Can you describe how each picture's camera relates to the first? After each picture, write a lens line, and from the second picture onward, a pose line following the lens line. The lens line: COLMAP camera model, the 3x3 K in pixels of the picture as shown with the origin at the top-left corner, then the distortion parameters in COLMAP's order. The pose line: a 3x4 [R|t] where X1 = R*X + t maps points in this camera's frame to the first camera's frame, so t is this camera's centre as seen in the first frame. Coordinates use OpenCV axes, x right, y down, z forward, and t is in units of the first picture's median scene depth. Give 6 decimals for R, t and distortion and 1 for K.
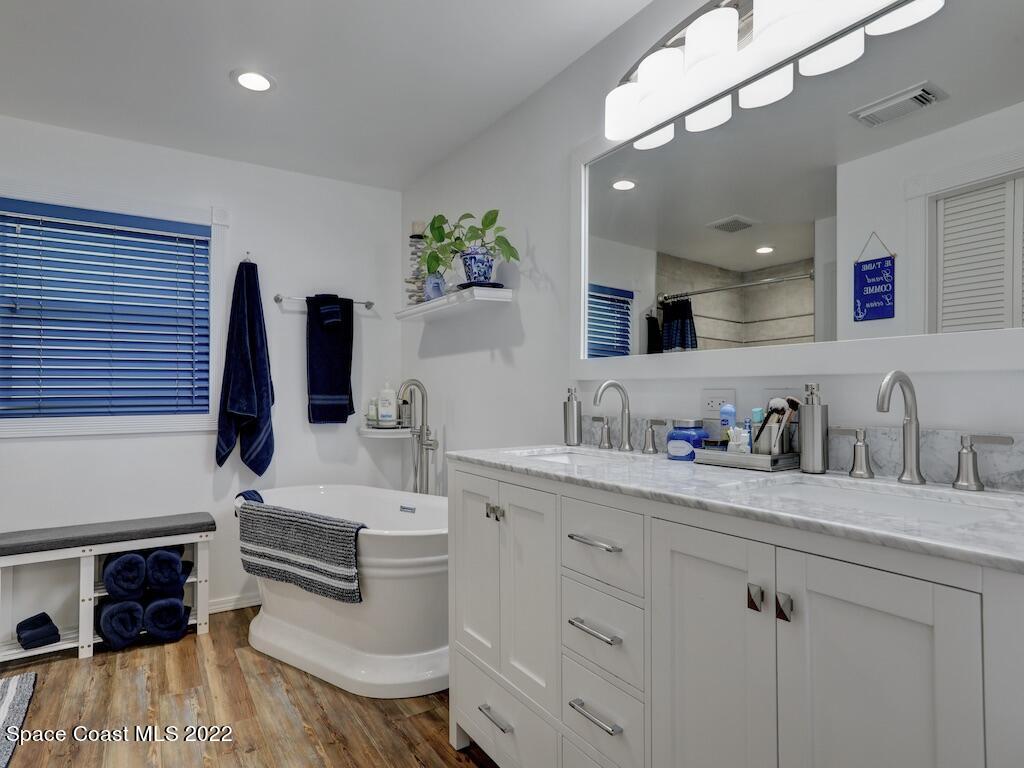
lens RADIAL K [[591.5, 0, 514.5], [0, 591.5, 389.7], [0, 0, 1]] dist [-0.002028, 0.003319]
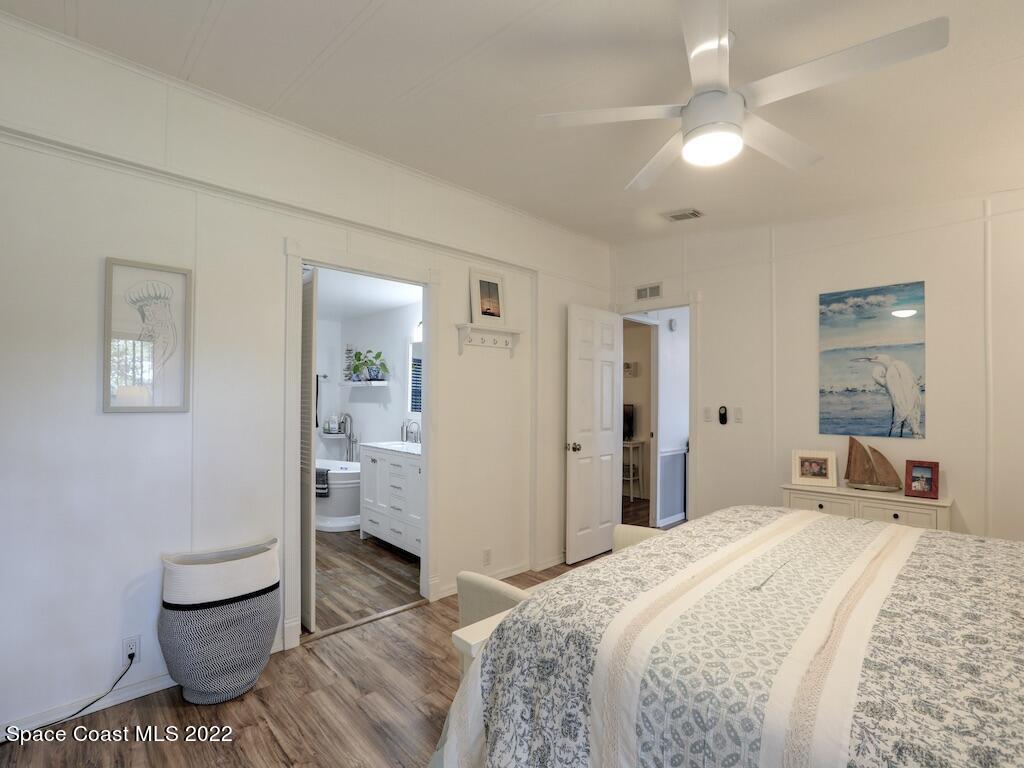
lens RADIAL K [[469.0, 0, 509.6], [0, 469.0, 393.3], [0, 0, 1]] dist [-0.027859, 0.002153]
pose [[0.983088, 0.010301, 0.182841, 0.187059], [-0.009654, 0.999944, -0.004432, -0.141403], [-0.182877, 0.002591, 0.983132, -1.411037]]
